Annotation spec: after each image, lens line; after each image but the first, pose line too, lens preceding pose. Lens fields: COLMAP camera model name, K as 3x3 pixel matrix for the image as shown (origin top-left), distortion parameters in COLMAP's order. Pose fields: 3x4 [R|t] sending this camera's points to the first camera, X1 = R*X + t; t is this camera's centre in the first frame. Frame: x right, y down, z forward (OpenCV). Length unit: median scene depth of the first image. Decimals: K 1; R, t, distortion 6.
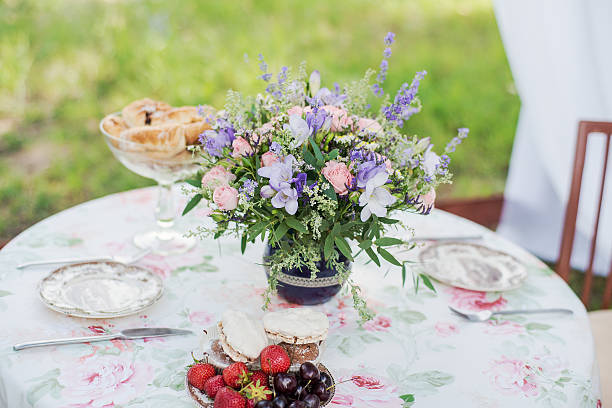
lens RADIAL K [[924.6, 0, 306.0], [0, 924.6, 204.0], [0, 0, 1]] dist [-0.157455, 0.051564]
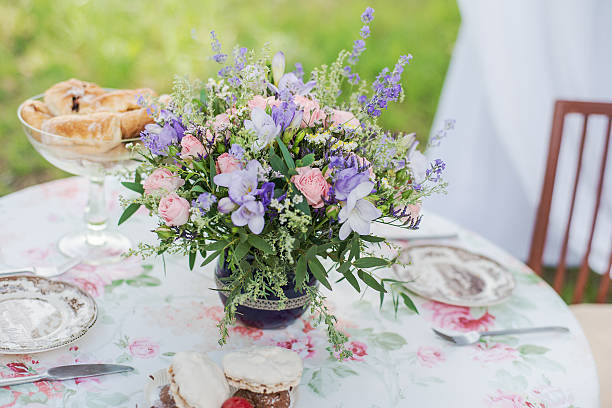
lens RADIAL K [[924.6, 0, 306.0], [0, 924.6, 204.0], [0, 0, 1]] dist [-0.157455, 0.051564]
pose [[0.996352, -0.001410, 0.085322, -0.036584], [-0.003161, 0.998567, 0.053417, -0.051606], [-0.085275, -0.053492, 0.994921, 0.161695]]
